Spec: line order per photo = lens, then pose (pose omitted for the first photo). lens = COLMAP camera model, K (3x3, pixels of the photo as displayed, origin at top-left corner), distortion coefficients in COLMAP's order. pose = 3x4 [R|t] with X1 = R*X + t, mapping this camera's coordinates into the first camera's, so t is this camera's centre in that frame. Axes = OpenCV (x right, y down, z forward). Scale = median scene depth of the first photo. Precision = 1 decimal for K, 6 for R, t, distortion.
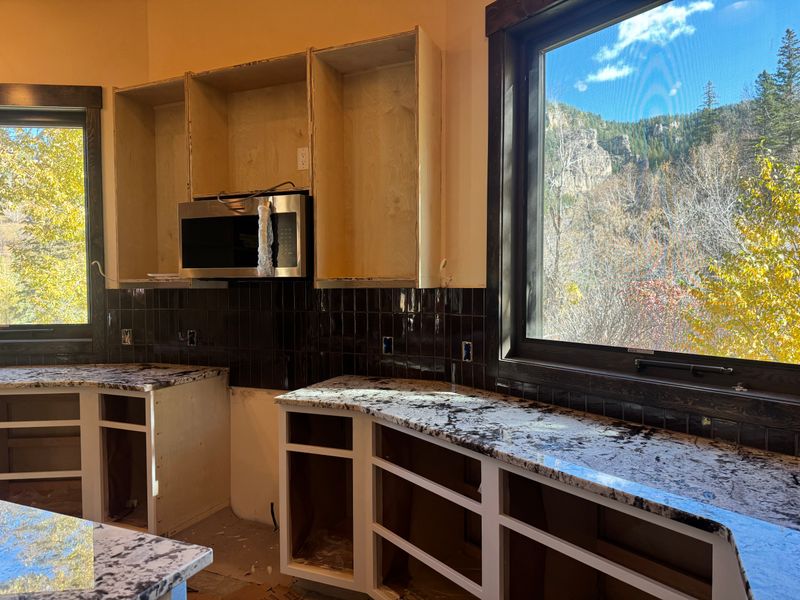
lens RADIAL K [[553.5, 0, 400.0], [0, 553.5, 300.0], [0, 0, 1]] dist [0.160791, -0.314319]
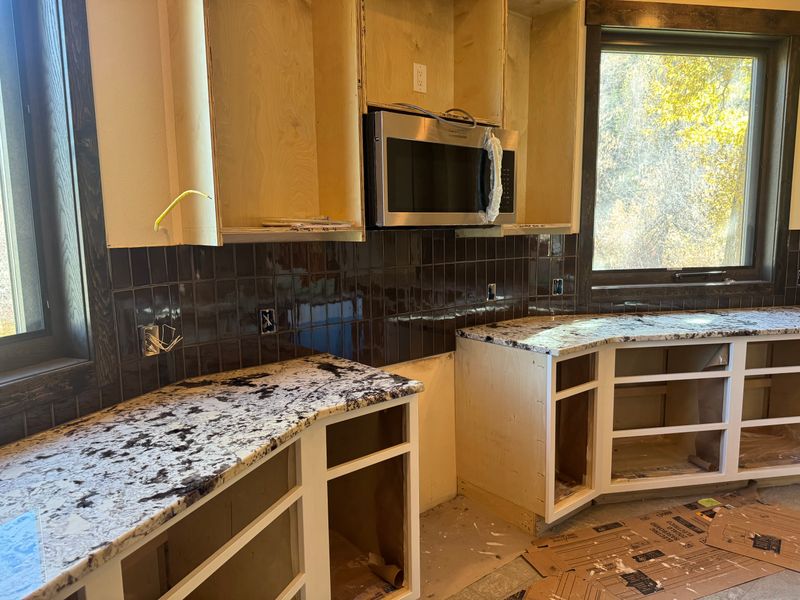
lens RADIAL K [[559.3, 0, 400.0], [0, 559.3, 300.0], [0, 0, 1]] dist [0.020431, -0.039612]
pose [[0.453469, -0.115178, 0.883799, -1.102622], [0.040107, 0.993247, 0.108862, -0.023798], [-0.890369, -0.013919, 0.455026, 0.755197]]
